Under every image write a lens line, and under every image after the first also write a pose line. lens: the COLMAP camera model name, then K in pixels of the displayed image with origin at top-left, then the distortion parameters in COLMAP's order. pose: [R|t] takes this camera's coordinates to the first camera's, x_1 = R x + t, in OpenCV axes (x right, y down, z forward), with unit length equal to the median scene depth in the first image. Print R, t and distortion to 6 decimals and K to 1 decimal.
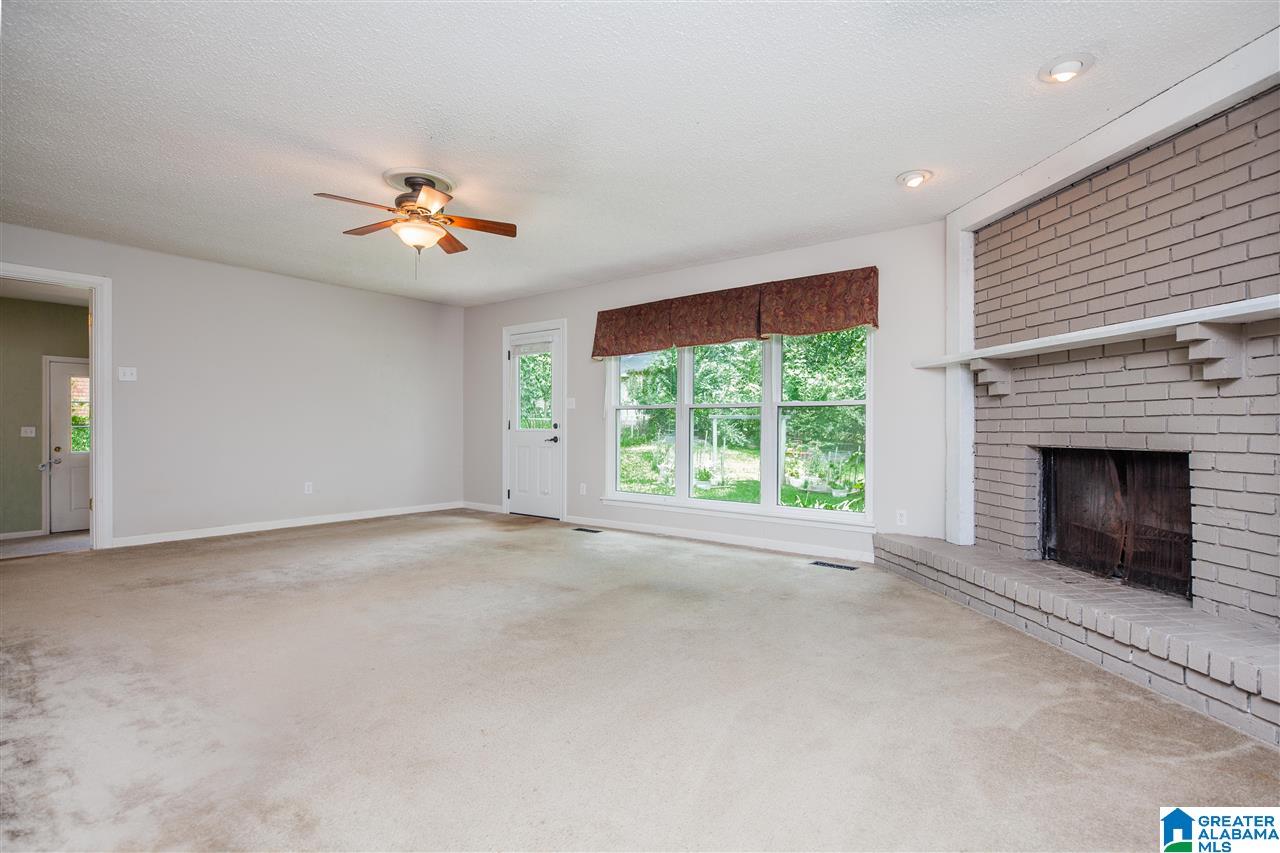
lens RADIAL K [[615.7, 0, 642.2], [0, 615.7, 427.5], [0, 0, 1]] dist [-0.000599, -0.000495]
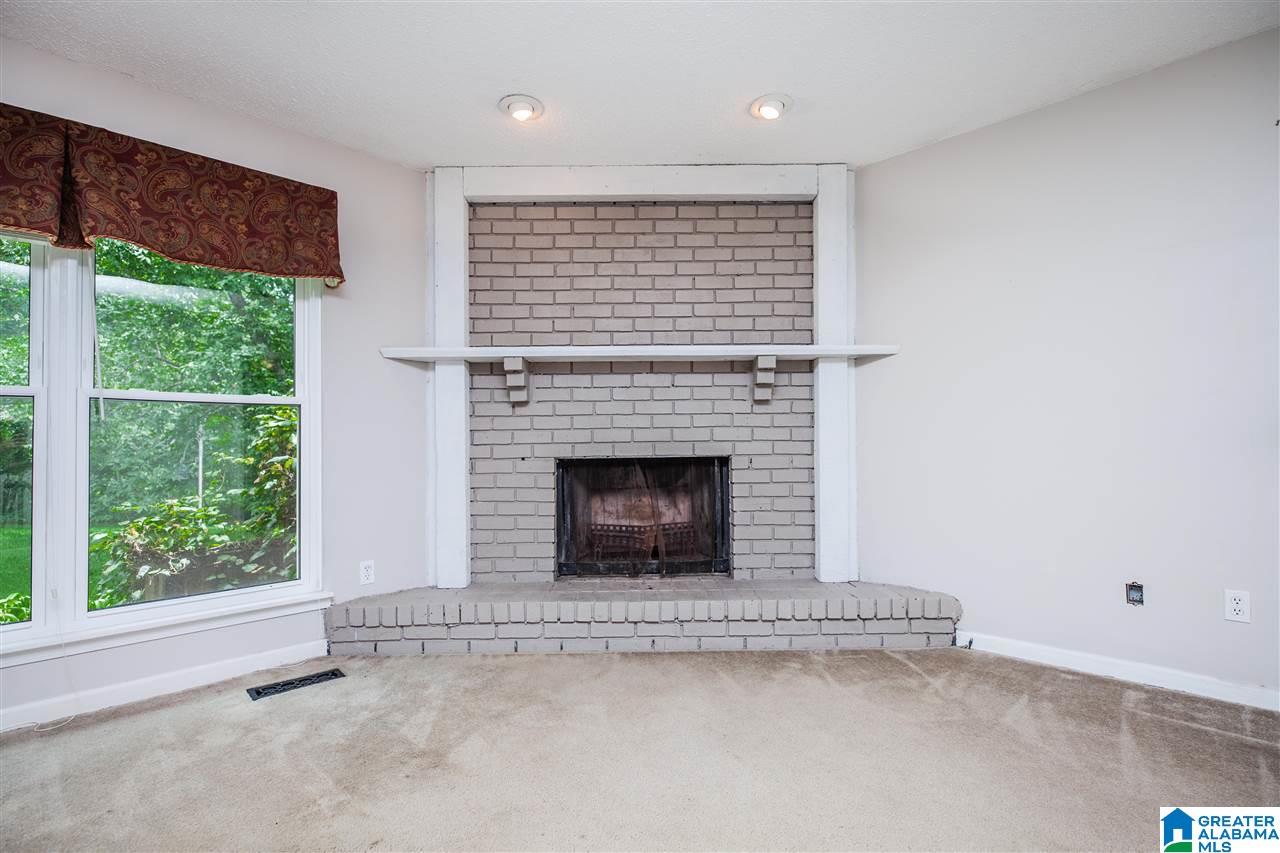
lens RADIAL K [[615.7, 0, 642.2], [0, 615.7, 427.5], [0, 0, 1]] dist [-0.000599, -0.000495]
pose [[0.103705, 0.022857, 0.994345, -0.287855], [0.013104, 0.999618, -0.024344, 0.007707], [-0.994522, 0.015555, 0.103366, 0.777904]]
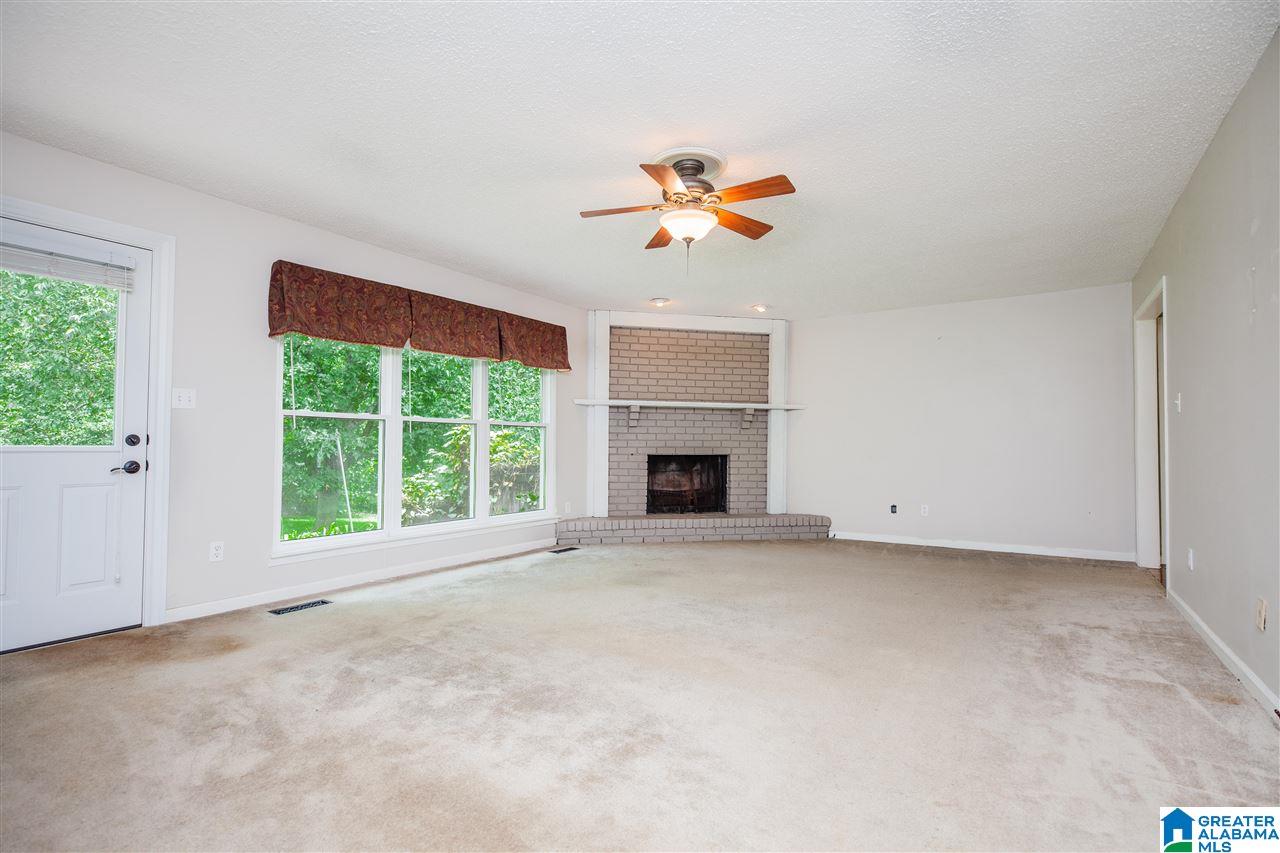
lens RADIAL K [[651.0, 0, 640.0], [0, 651.0, 426.5], [0, 0, 1]] dist [0.000487, -0.000156]
pose [[-0.111633, 0.026456, 0.993397, -1.367118], [-0.004354, 0.999623, -0.027111, -0.001785], [-0.993740, -0.007352, -0.111476, 1.256599]]
